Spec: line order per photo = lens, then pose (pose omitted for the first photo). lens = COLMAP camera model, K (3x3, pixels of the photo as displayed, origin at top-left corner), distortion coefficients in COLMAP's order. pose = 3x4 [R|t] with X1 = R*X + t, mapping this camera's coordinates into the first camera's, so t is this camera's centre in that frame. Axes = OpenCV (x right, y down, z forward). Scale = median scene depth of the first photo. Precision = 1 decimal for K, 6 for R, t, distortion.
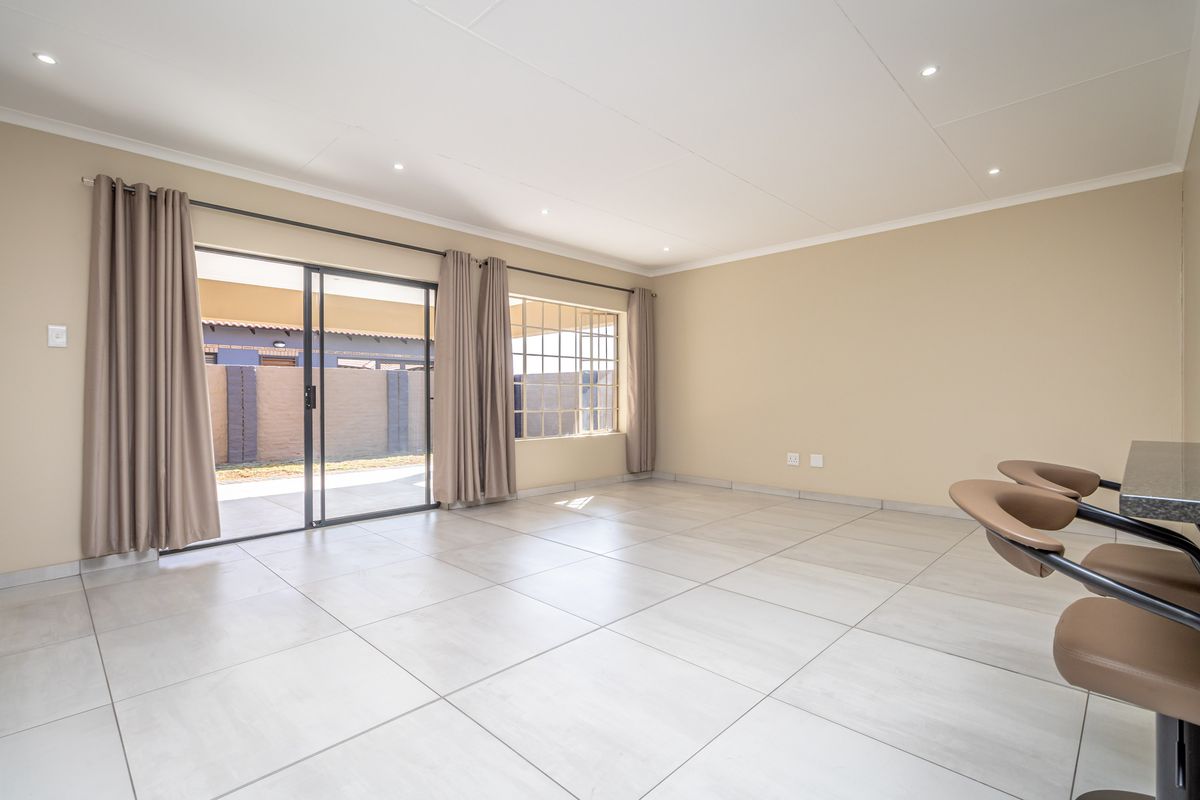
lens RADIAL K [[551.8, 0, 603.3], [0, 551.8, 402.3], [0, 0, 1]] dist [0.001831, 0.000010]
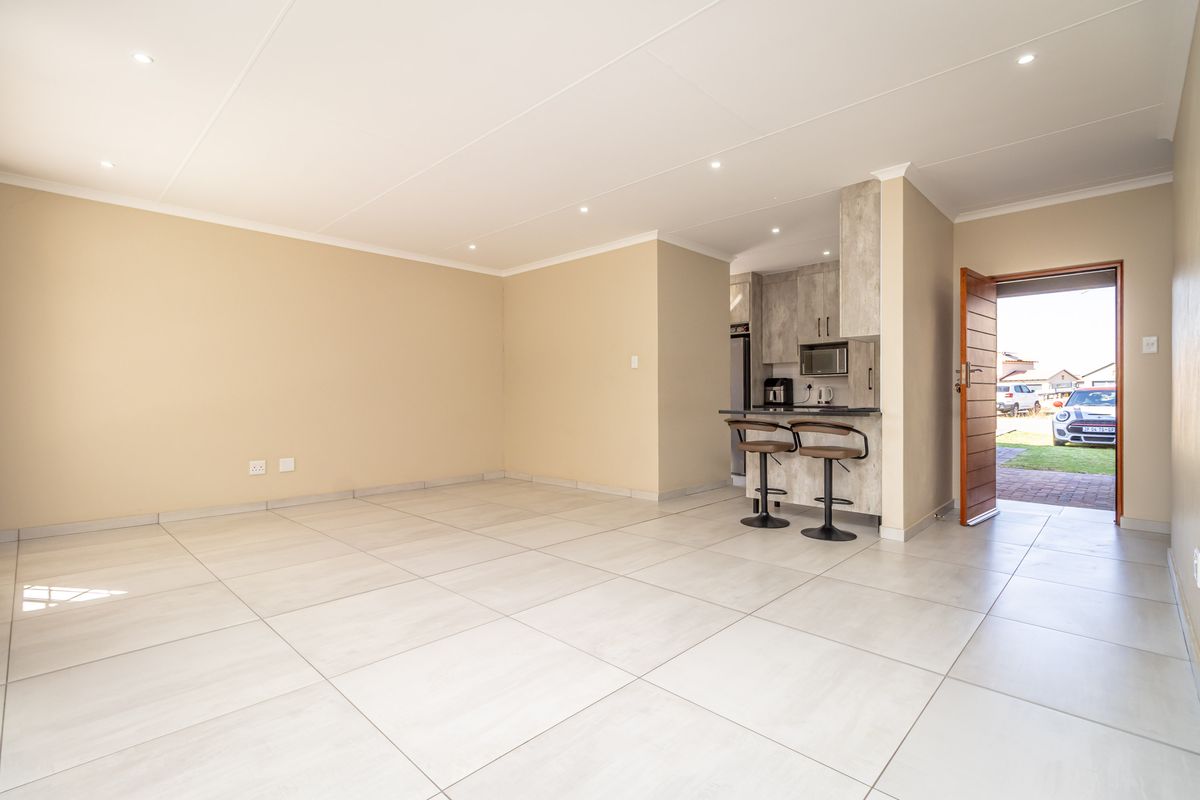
lens RADIAL K [[551.8, 0, 607.0], [0, 551.8, 400.3], [0, 0, 1]] dist [0.001831, 0.000010]
pose [[-0.006935, 0.001971, 0.999974, -0.872402], [0.009074, 0.999957, -0.001908, 0.003234], [-0.999935, 0.009061, -0.006952, 0.714839]]
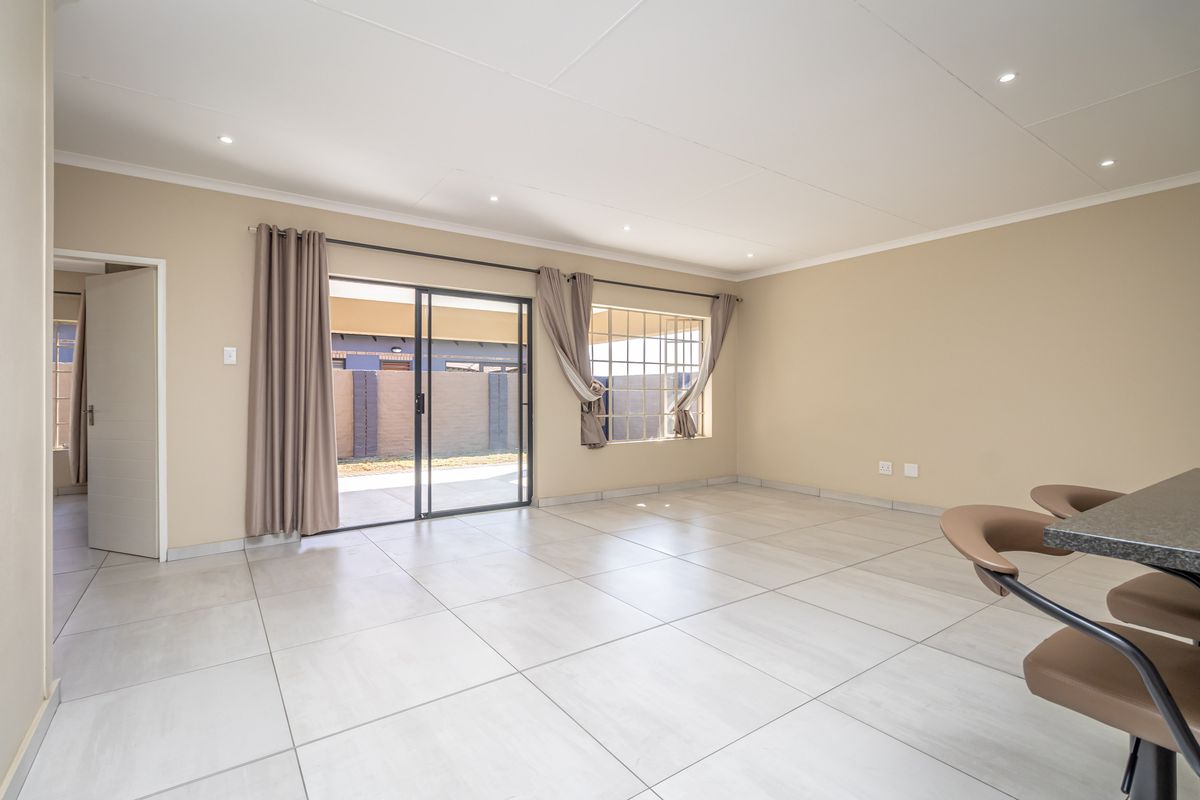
lens RADIAL K [[551.8, 0, 598.3], [0, 551.8, 397.4], [0, 0, 1]] dist [0.001831, 0.000010]
pose [[0.983808, 0.002420, -0.179210, 0.039091], [-0.003830, 0.999964, -0.007521, -0.017485], [0.179186, 0.008085, 0.983782, -0.058495]]
